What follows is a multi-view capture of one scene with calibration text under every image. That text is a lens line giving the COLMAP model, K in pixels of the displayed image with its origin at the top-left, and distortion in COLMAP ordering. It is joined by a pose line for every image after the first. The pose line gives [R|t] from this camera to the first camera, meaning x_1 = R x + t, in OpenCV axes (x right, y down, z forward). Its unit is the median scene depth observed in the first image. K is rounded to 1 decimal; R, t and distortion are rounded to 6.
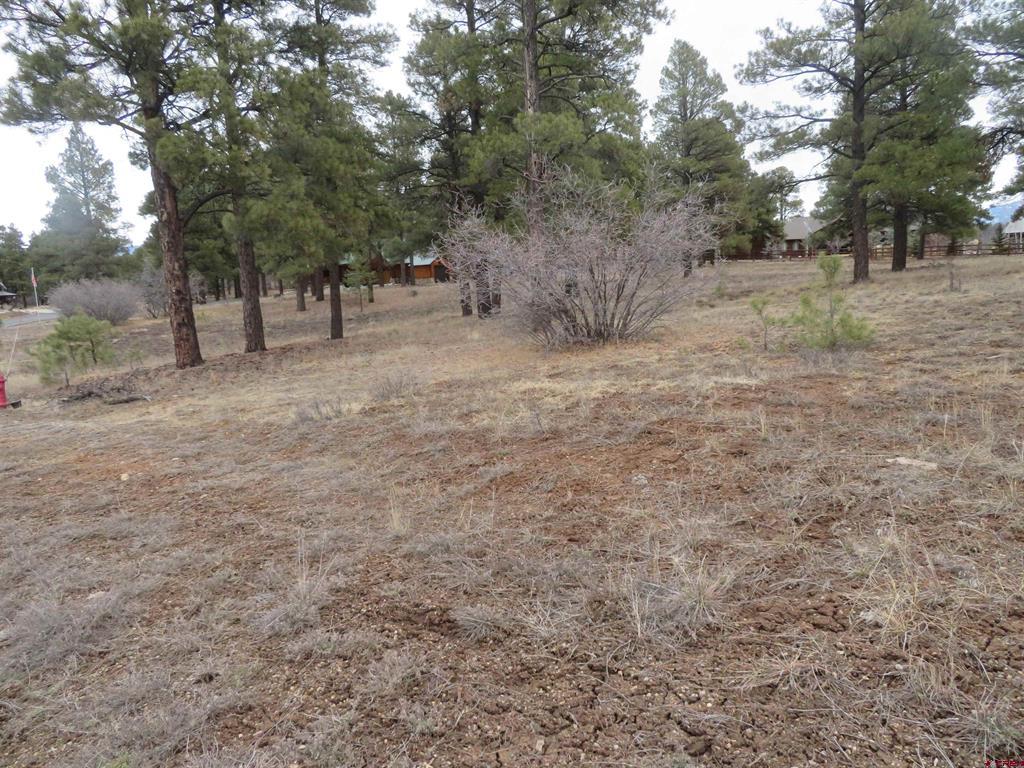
lens RADIAL K [[723.5, 0, 508.1], [0, 723.5, 387.5], [0, 0, 1]] dist [-0.020815, 0.003962]
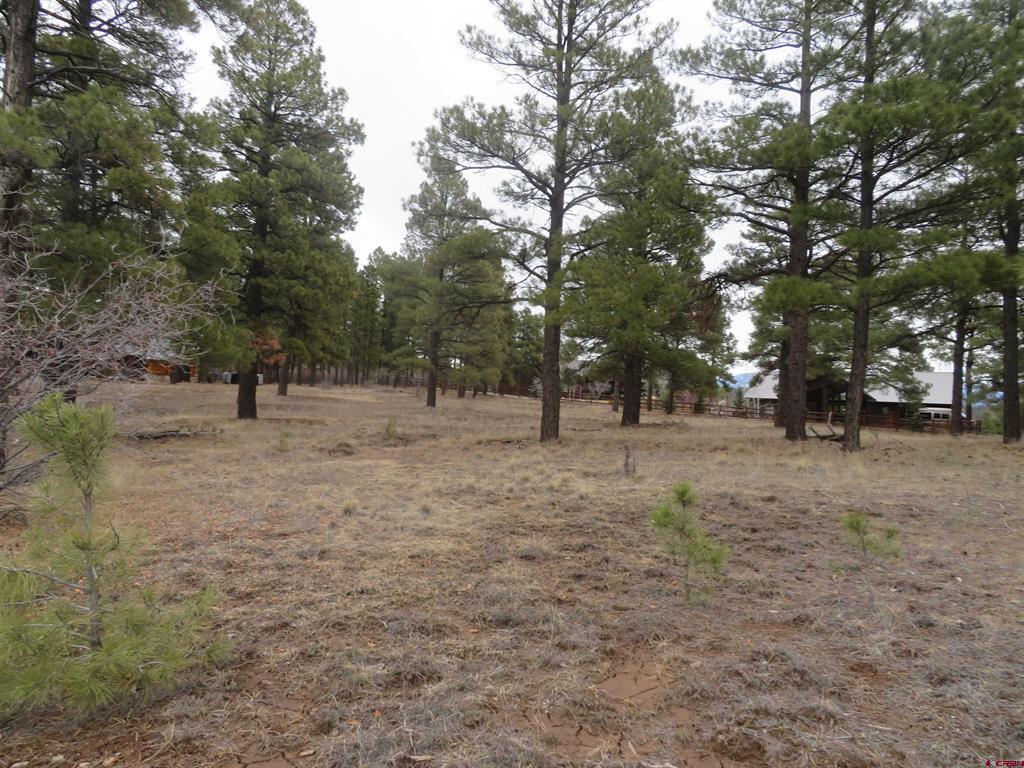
lens RADIAL K [[723.5, 0, 516.4], [0, 723.5, 386.1], [0, 0, 1]] dist [-0.020815, 0.003962]
pose [[0.954695, 0.115378, 0.274309, 0.280986], [-0.067865, 0.981903, -0.176808, -0.076120], [-0.289745, 0.150181, 0.945248, 0.326967]]
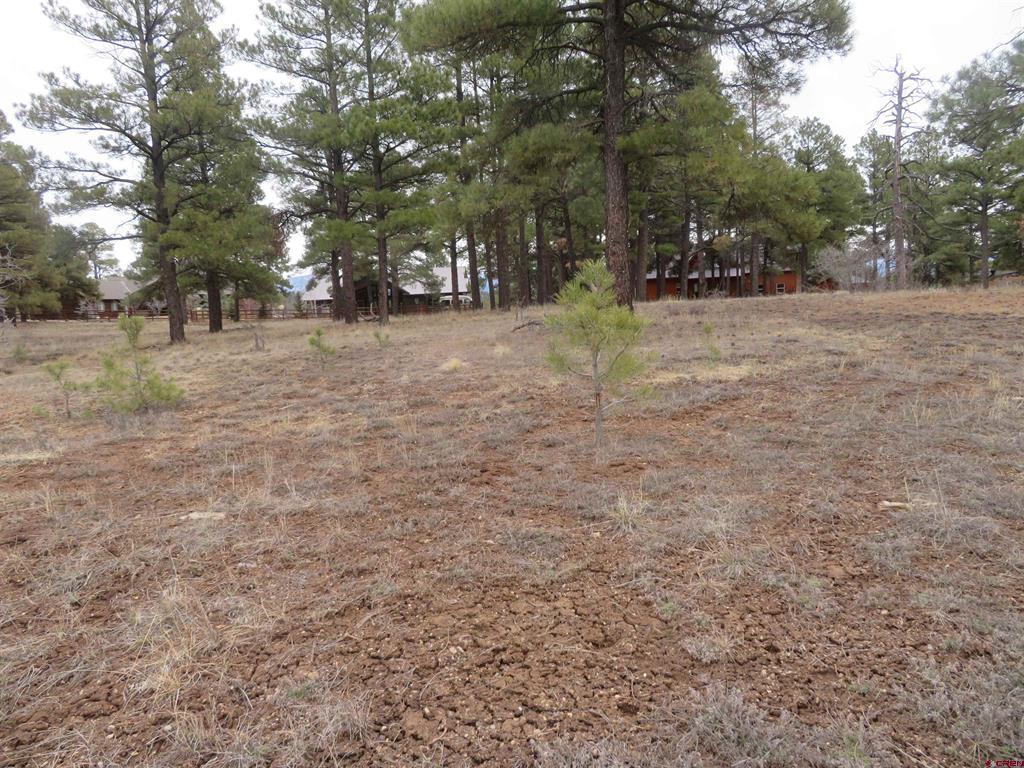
lens RADIAL K [[723.5, 0, 512.0], [0, 723.5, 388.6], [0, 0, 1]] dist [-0.020815, 0.003962]
pose [[0.642432, -0.054522, 0.764400, 0.014729], [0.117188, 0.992724, -0.027682, 0.000718], [-0.757329, 0.107363, 0.644147, -0.006524]]
